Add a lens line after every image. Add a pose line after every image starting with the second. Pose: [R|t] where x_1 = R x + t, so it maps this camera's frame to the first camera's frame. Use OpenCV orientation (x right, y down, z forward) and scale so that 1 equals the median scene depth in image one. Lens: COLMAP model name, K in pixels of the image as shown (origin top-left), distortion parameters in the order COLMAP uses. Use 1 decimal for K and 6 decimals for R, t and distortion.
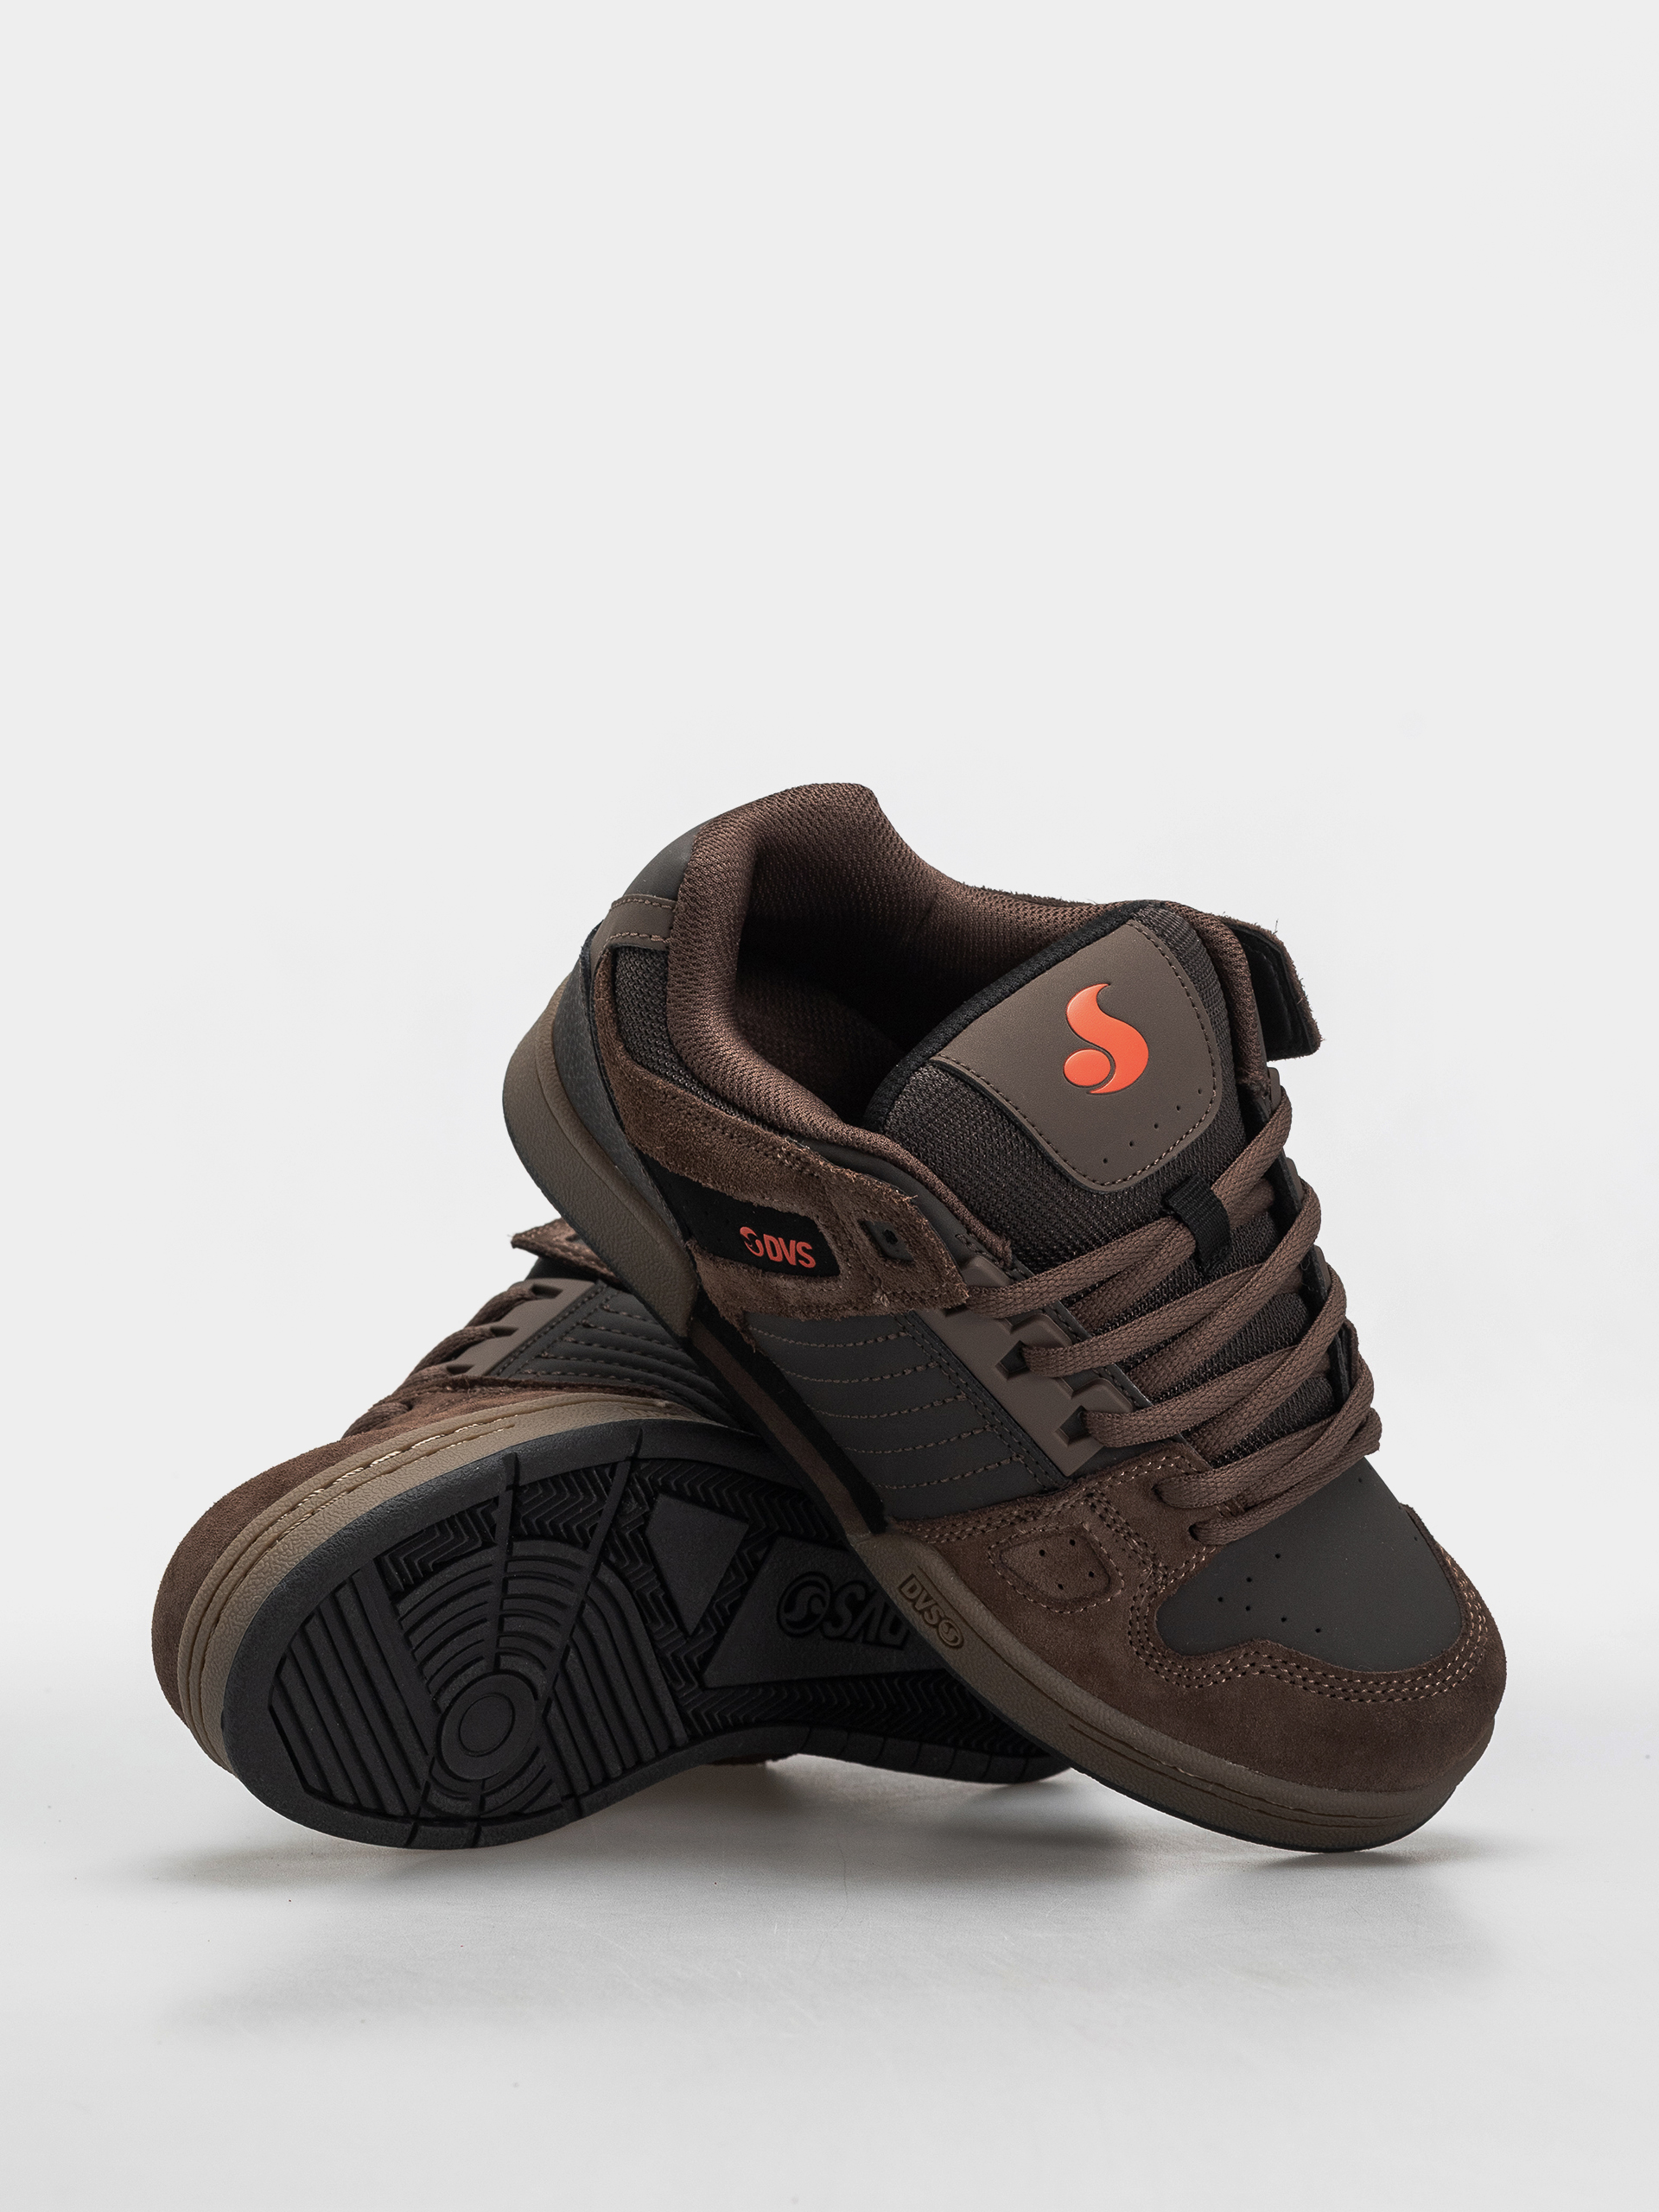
lens RADIAL K [[5318.3, 0, 831.1], [0, 5318.3, 1103.5], [0, 0, 1]] dist [0.056524, 0.000000]
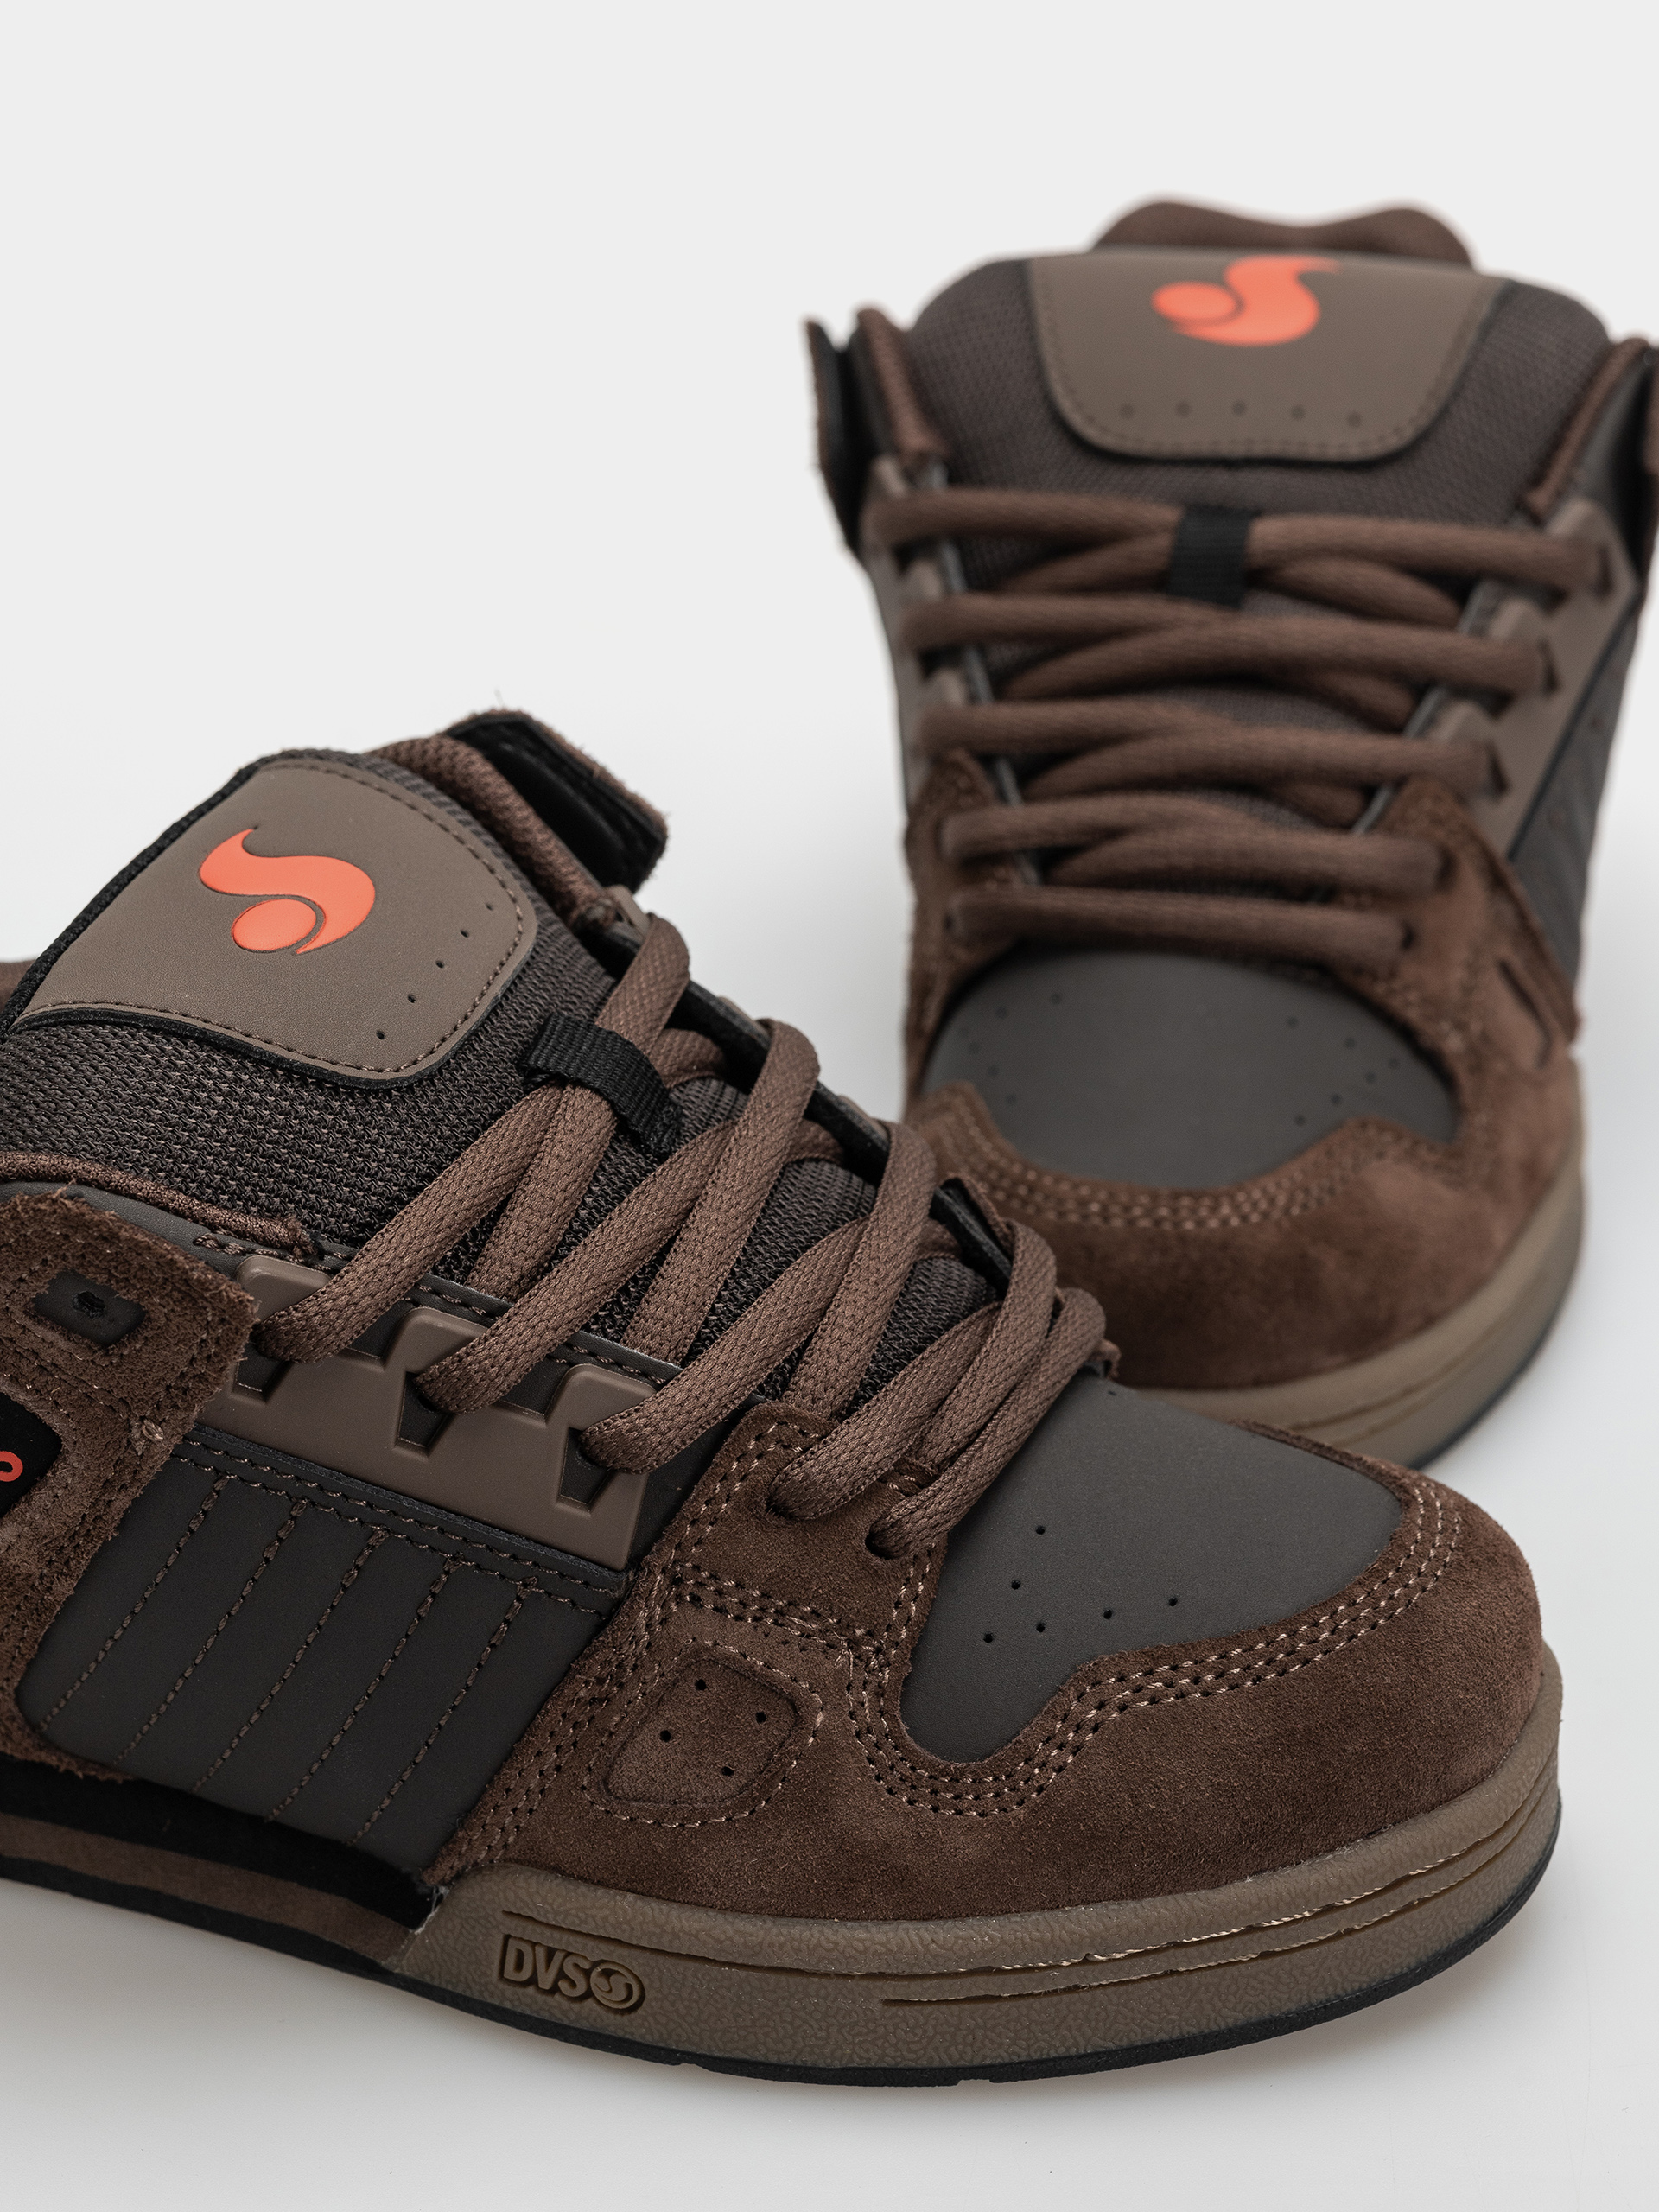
lens RADIAL K [[5318.3, 0, 828.3], [0, 5318.3, 1107.7], [0, 0, 1]] dist [0.056524, 0.000000]
pose [[0.857611, -0.493807, 0.143728, 0.007348], [0.513436, 0.805887, -0.294838, 0.202917], [0.029765, 0.326651, 0.944676, 0.466261]]
